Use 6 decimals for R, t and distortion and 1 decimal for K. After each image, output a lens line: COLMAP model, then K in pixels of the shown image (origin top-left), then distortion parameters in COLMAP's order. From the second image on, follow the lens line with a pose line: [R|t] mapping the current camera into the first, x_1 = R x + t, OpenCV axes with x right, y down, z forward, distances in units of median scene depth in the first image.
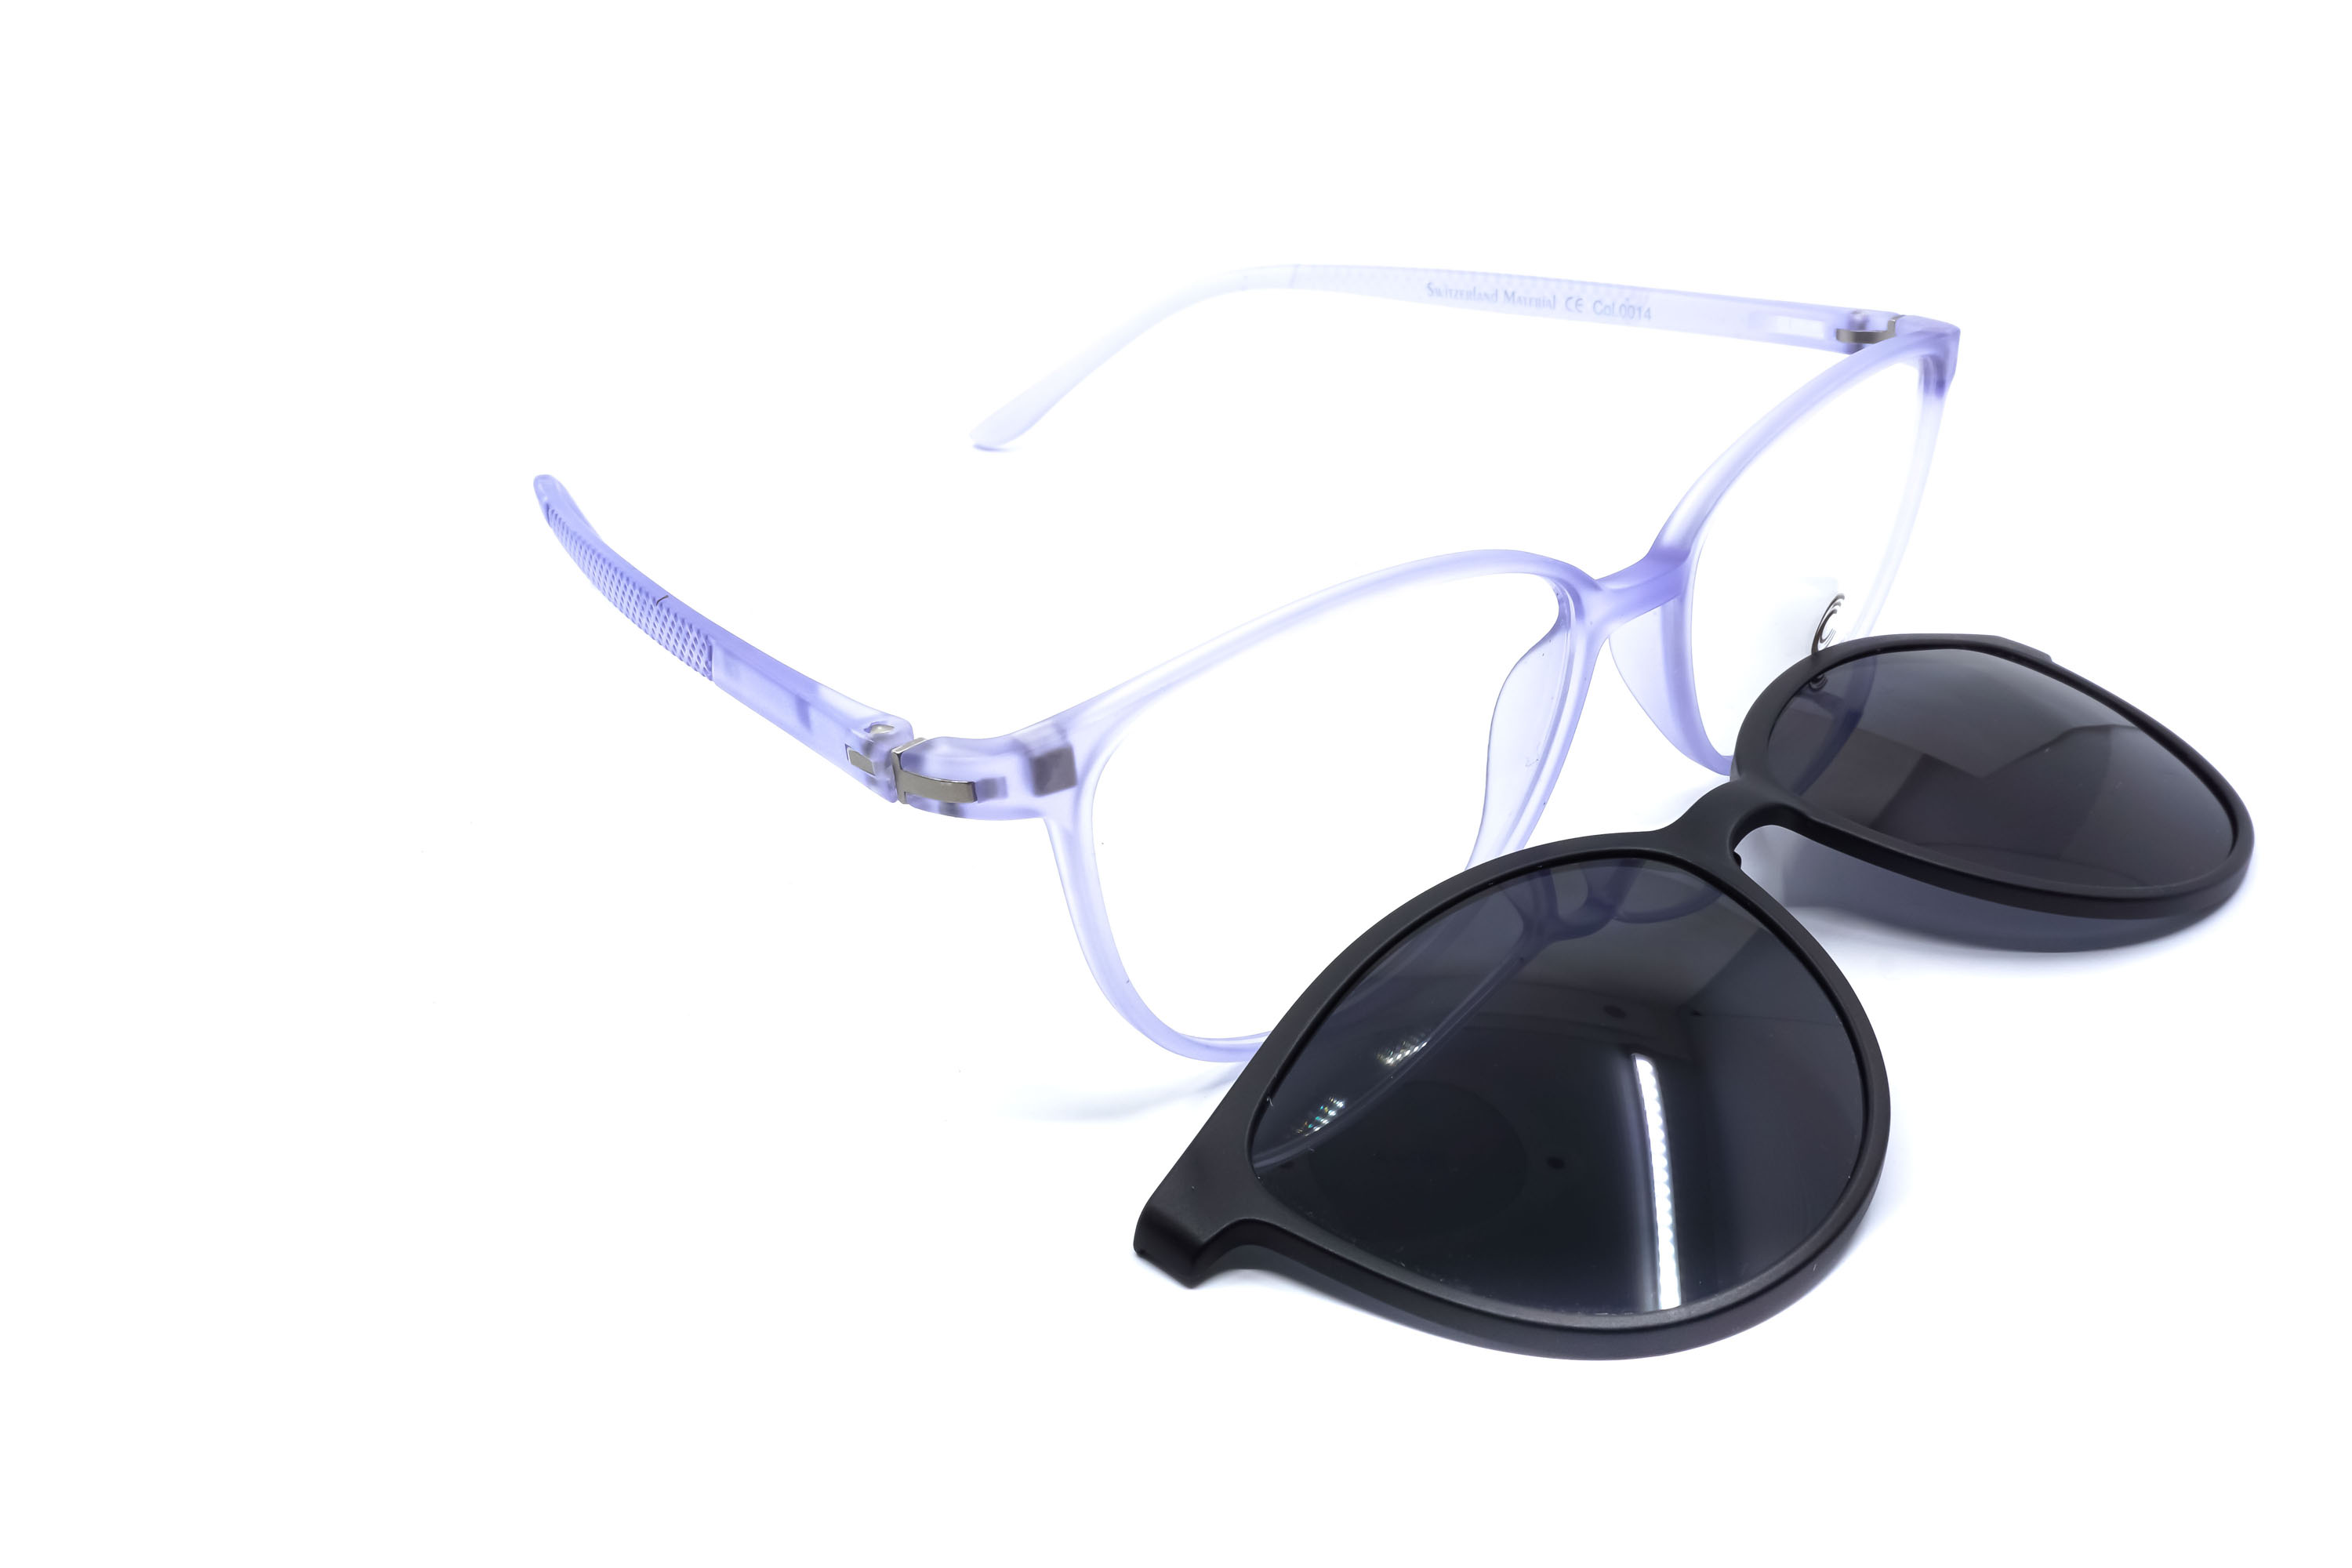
lens RADIAL K [[2362.0, 0, 1166.8], [0, 2362.0, 779.3], [0, 0, 1]] dist [-0.001677, 0.000000]
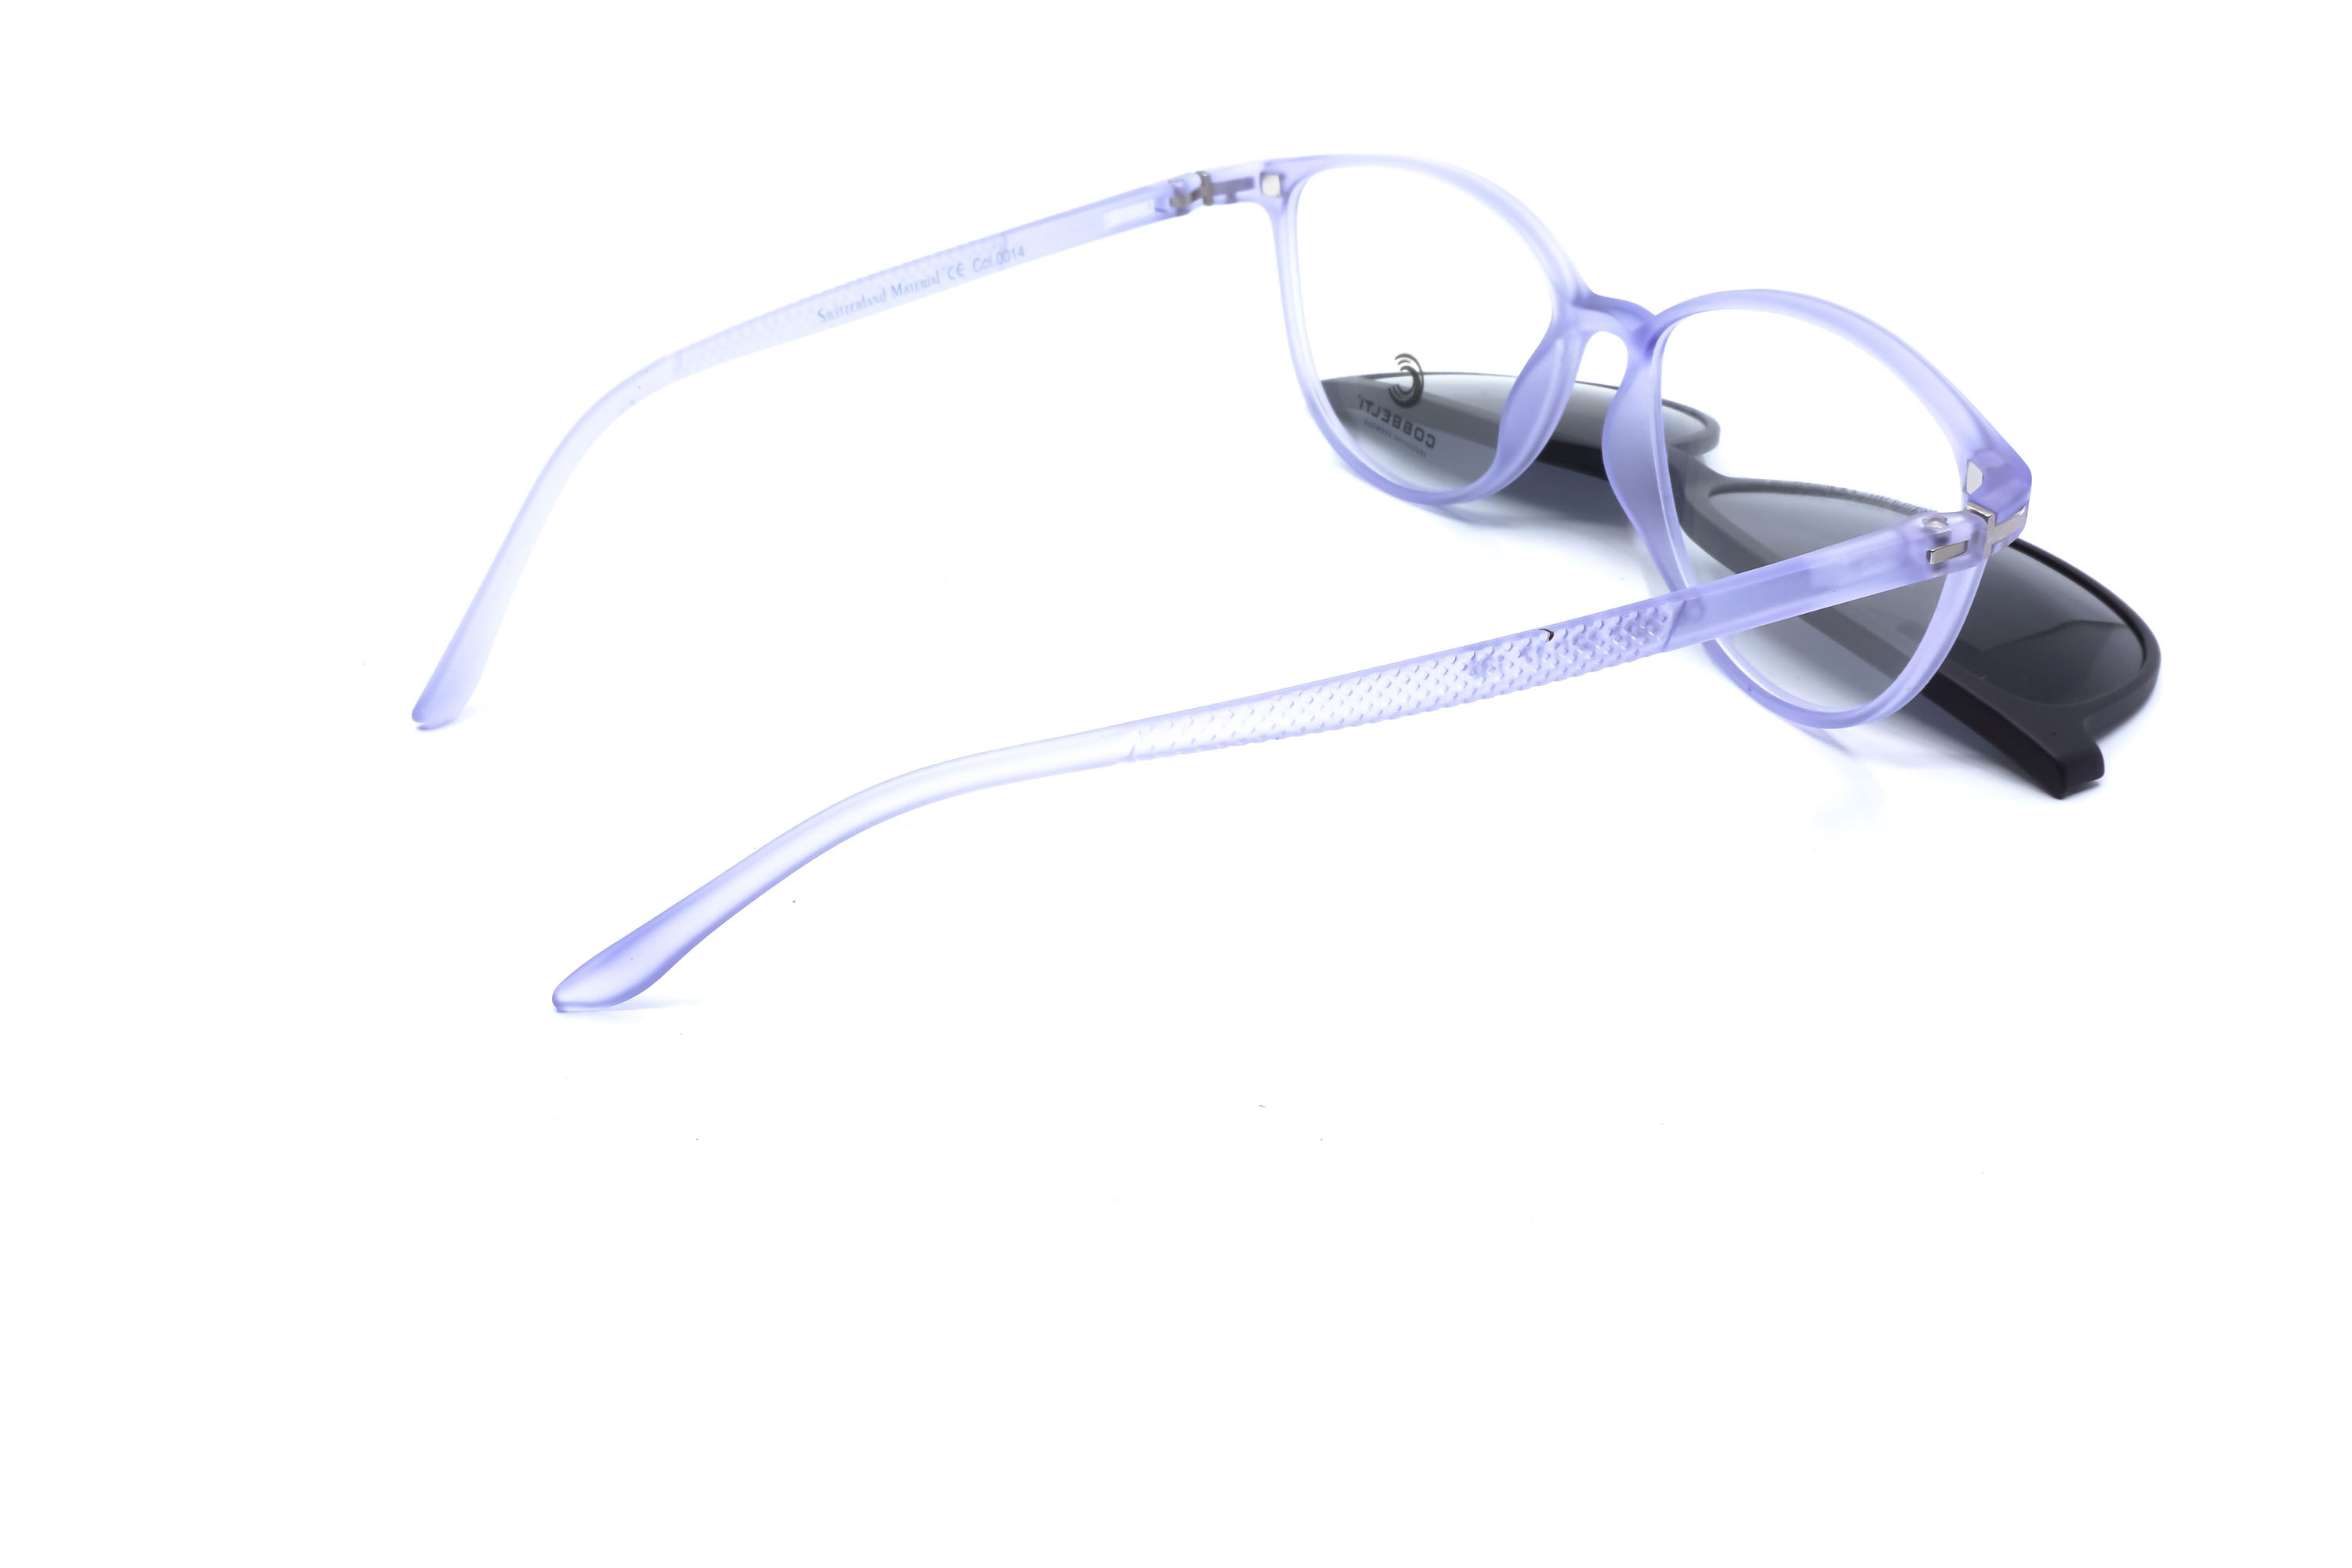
lens RADIAL K [[2362.0, 0, 1174.8], [0, 2362.0, 784.0], [0, 0, 1]] dist [-0.001677, 0.000000]
pose [[0.256001, -0.460180, 0.850117, -0.872372], [0.477561, 0.824817, 0.302674, -0.308298], [-0.840475, 0.328498, 0.430918, 0.581067]]
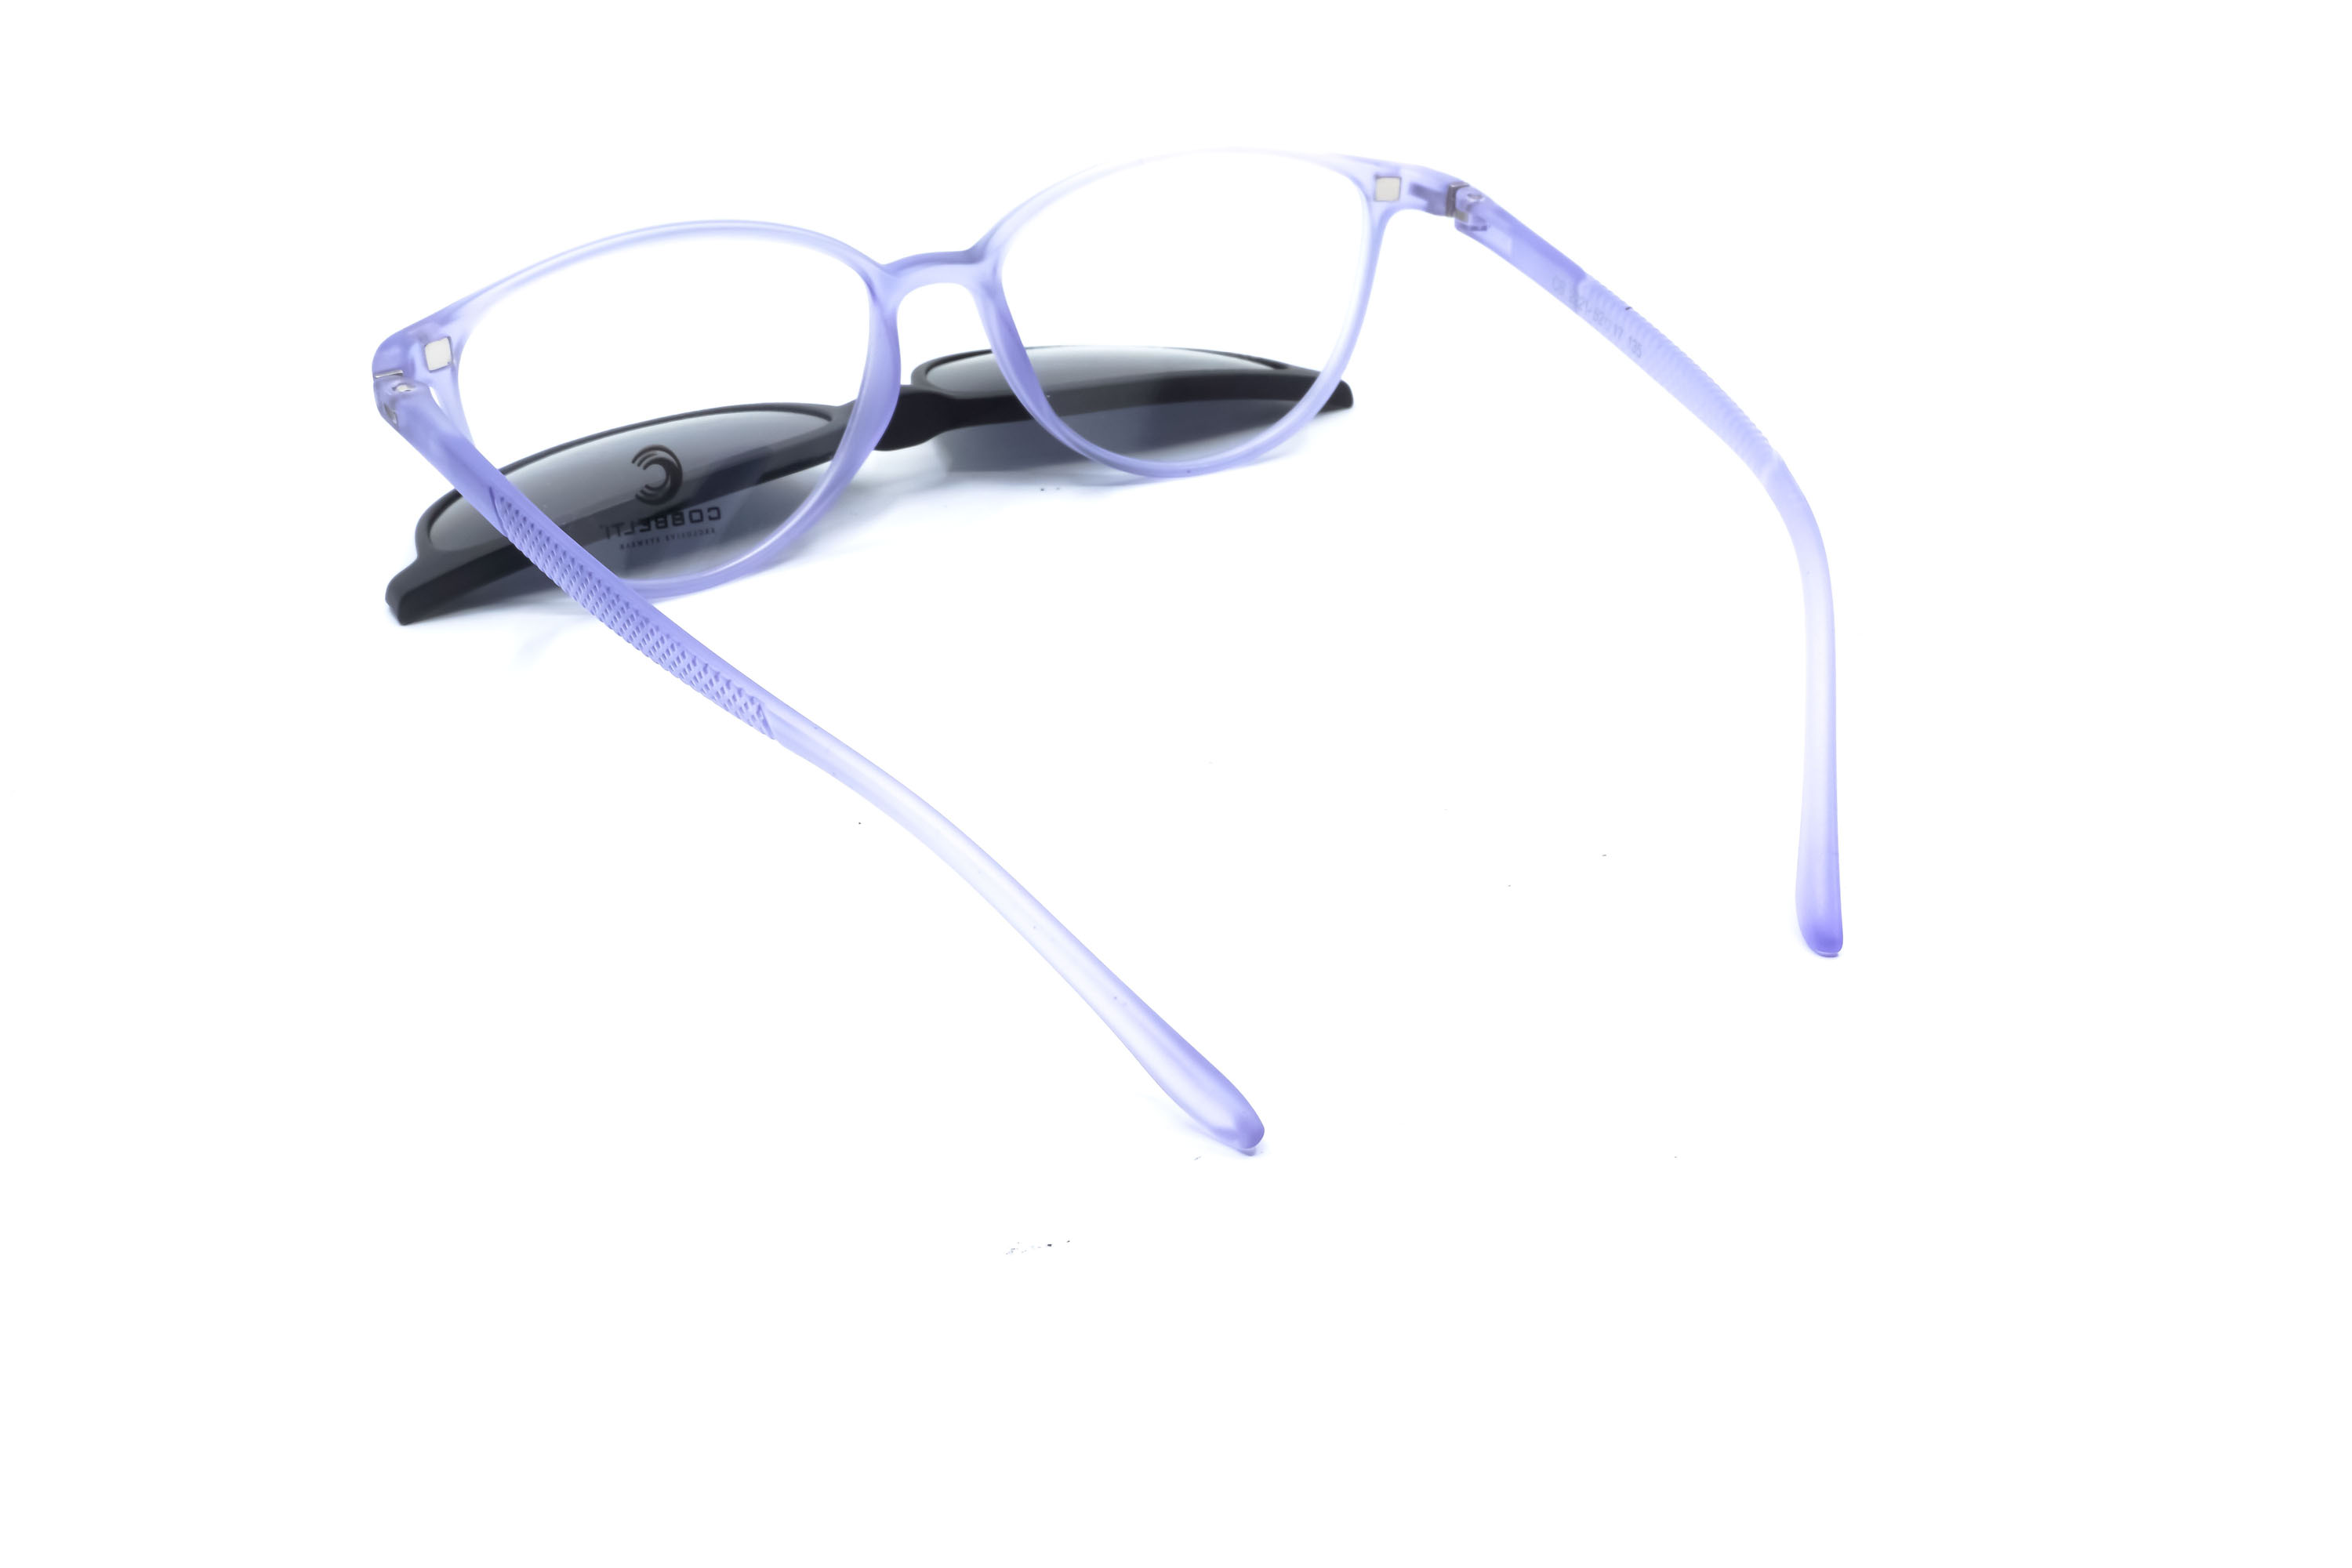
lens RADIAL K [[2362.0, 0, 1158.8], [0, 2362.0, 772.2], [0, 0, 1]] dist [-0.001677, 0.000000]
pose [[-0.962585, -0.104690, 0.249939, -0.247359], [0.156871, 0.536802, 0.828997, -0.848548], [-0.220955, 0.837188, -0.500294, 1.532142]]
